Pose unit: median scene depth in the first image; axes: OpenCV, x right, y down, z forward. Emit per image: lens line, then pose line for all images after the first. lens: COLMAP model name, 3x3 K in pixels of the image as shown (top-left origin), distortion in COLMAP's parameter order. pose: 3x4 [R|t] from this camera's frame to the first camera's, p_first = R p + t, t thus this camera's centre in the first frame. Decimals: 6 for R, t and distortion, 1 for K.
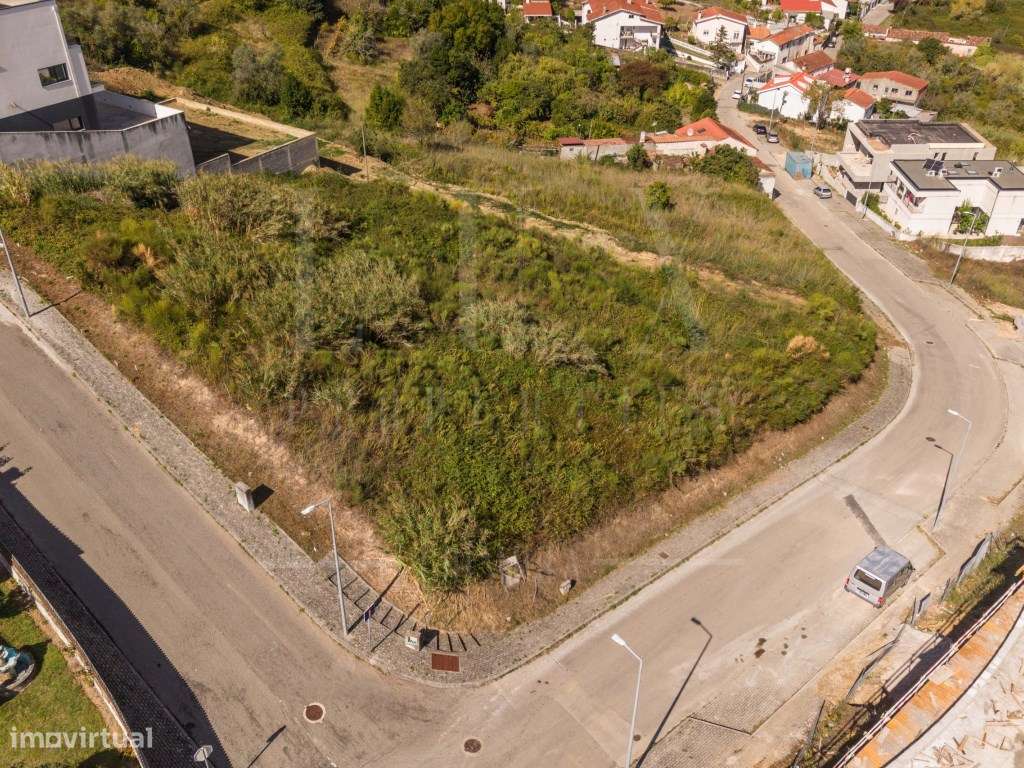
lens RADIAL K [[916.5, 0, 512.0], [0, 916.5, 384.0], [0, 0, 1]] dist [0.029333, 0.001196]
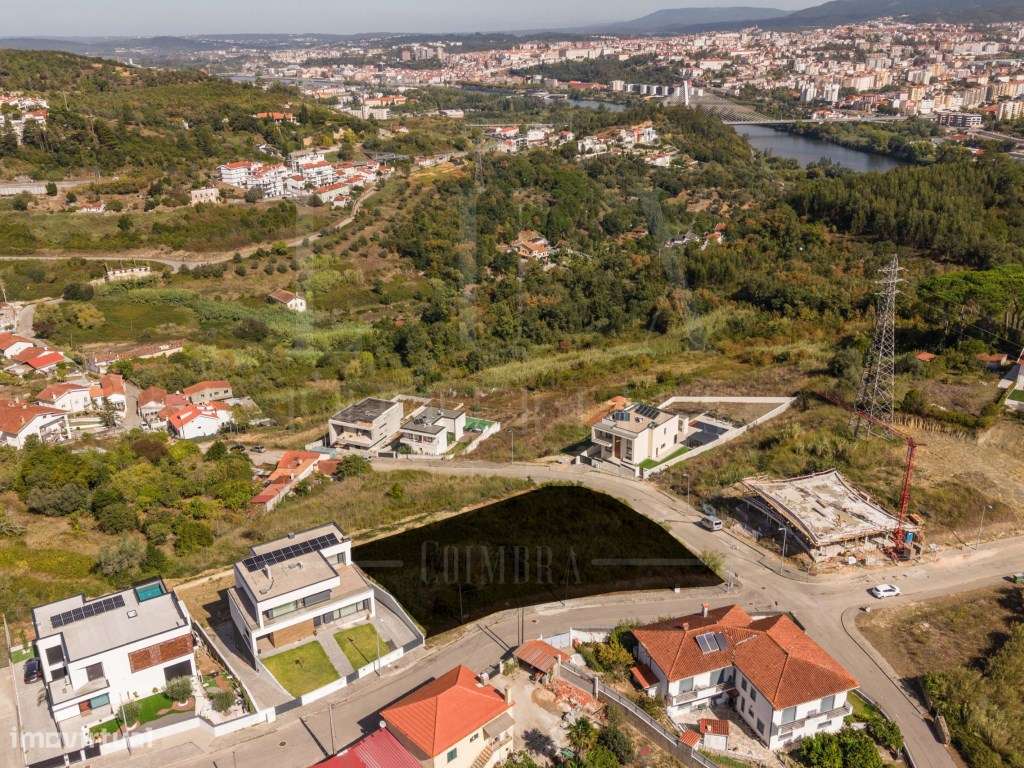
lens RADIAL K [[910.6, 0, 512.0], [0, 910.6, 384.0], [0, 0, 1]] dist [0.034123, -0.011289]
pose [[0.408149, -0.337268, 0.848330, -1.215259], [0.524862, 0.847010, 0.084221, -0.422668], [-0.746949, 0.410882, 0.522726, -0.189624]]
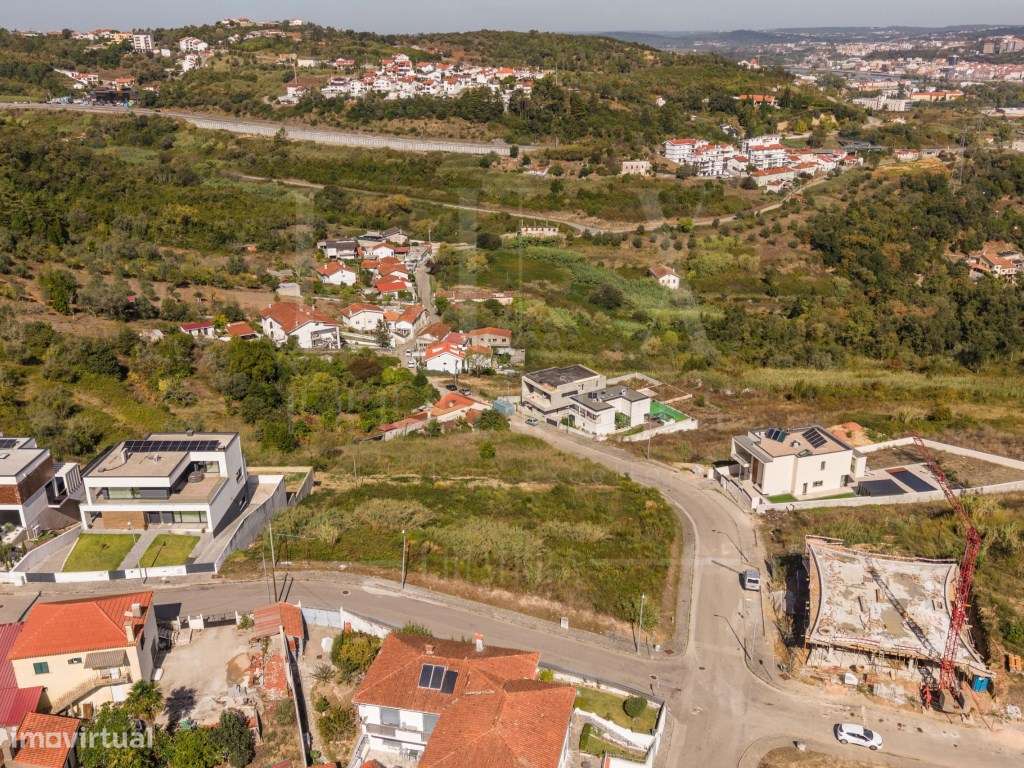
lens RADIAL K [[907.7, 0, 512.0], [0, 907.7, 384.0], [0, 0, 1]] dist [0.071283, -0.095944]
pose [[0.840339, -0.203721, 0.502323, -0.627179], [0.312873, 0.939033, -0.142574, -0.070107], [-0.442653, 0.276973, 0.852845, -0.479942]]
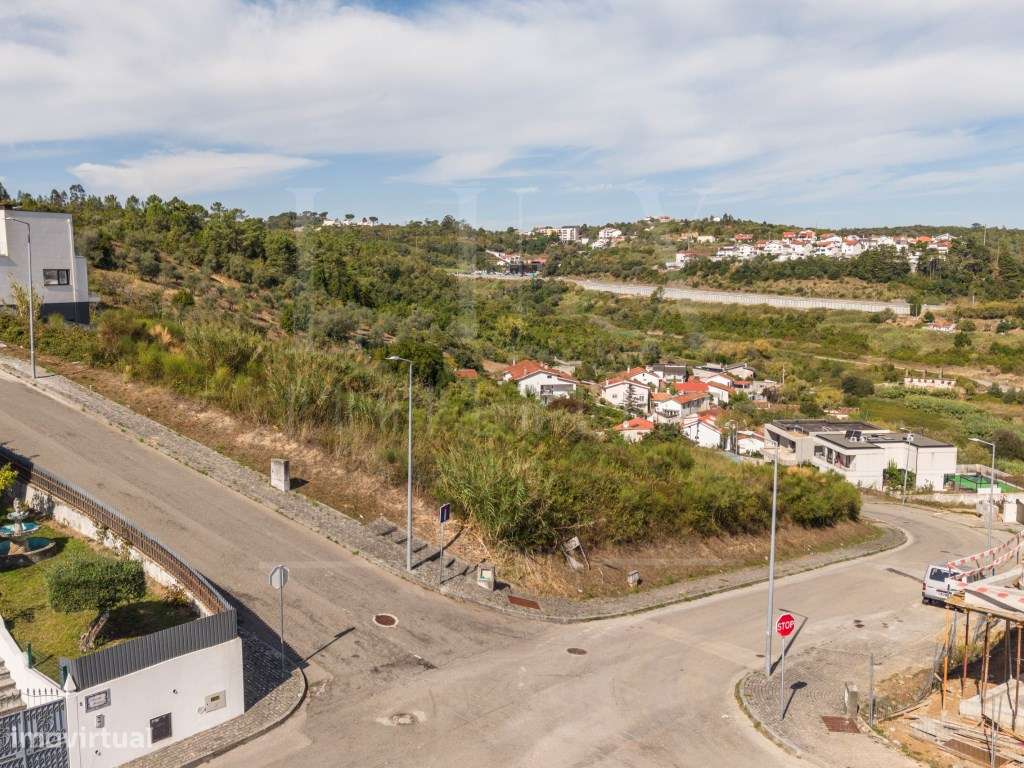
lens RADIAL K [[908.5, 0, 512.0], [0, 908.5, 384.0], [0, 0, 1]] dist [0.107995, -0.229863]
pose [[0.994054, -0.017446, 0.107484, -0.067952], [0.064256, 0.890882, -0.449667, 0.199400], [-0.087911, 0.453900, 0.886706, 0.058135]]
